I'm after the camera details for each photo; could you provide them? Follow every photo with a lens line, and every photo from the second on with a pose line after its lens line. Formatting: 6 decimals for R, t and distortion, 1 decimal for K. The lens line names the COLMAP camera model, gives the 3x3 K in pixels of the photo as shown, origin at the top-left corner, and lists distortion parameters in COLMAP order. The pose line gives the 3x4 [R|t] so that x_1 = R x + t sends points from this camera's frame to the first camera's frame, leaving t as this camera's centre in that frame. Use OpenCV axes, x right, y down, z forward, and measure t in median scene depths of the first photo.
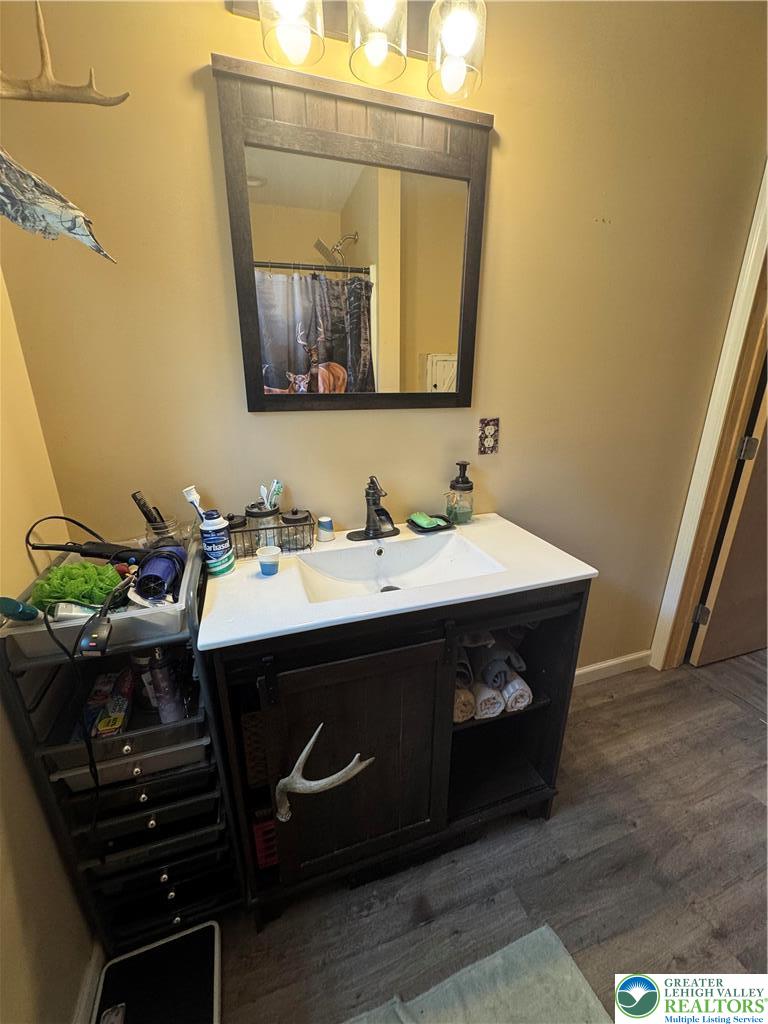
lens RADIAL K [[410.9, 0, 385.0], [0, 410.9, 510.1], [0, 0, 1]] dist [-0.004519, 0.000210]
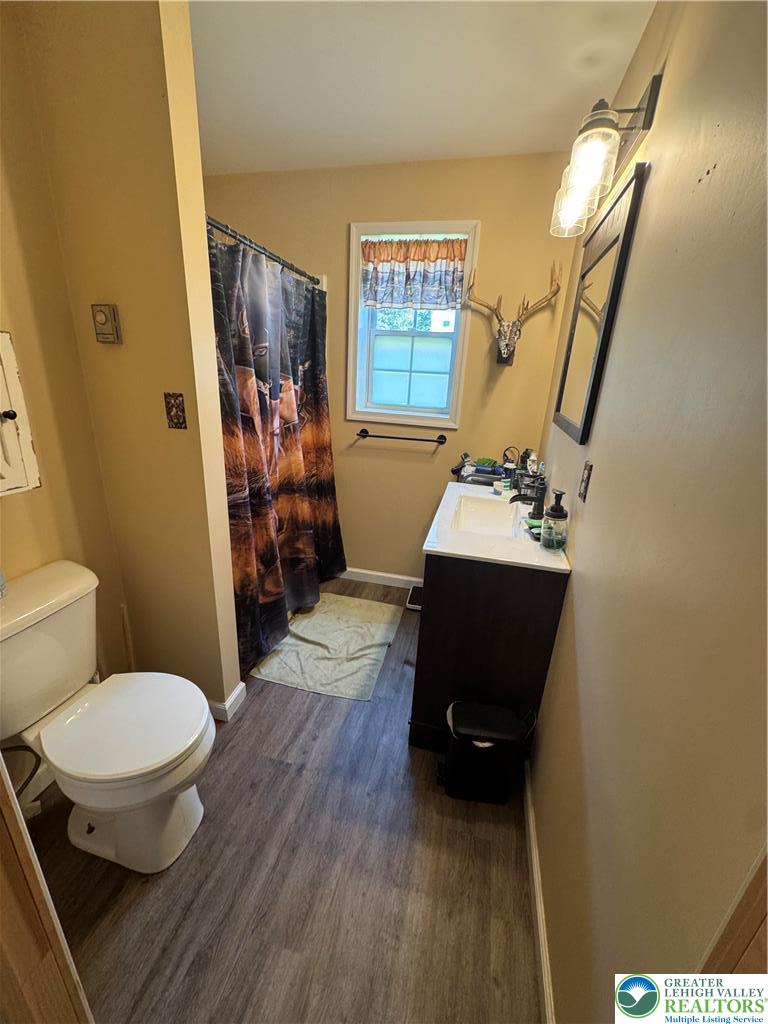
lens RADIAL K [[410.9, 0, 383.9], [0, 410.9, 515.3], [0, 0, 1]] dist [-0.004519, 0.000210]
pose [[-0.543848, 0.252417, -0.800322, 1.432941], [-0.313802, 0.823335, 0.472914, -0.474202], [0.778305, 0.508336, -0.368560, 1.160140]]
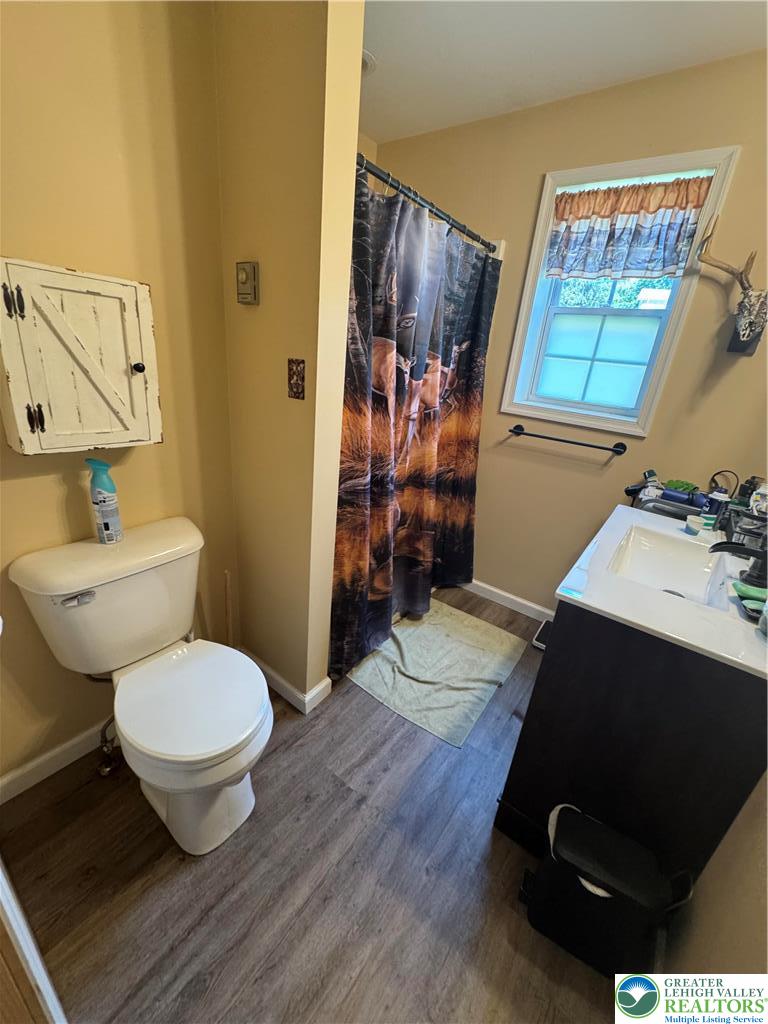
lens RADIAL K [[410.9, 0, 384.0], [0, 410.9, 513.3], [0, 0, 1]] dist [-0.004519, 0.000210]
pose [[-0.826762, 0.130722, -0.547153, 1.194433], [-0.265866, 0.766354, 0.584822, -0.400606], [0.495763, 0.628978, -0.598837, 1.092670]]
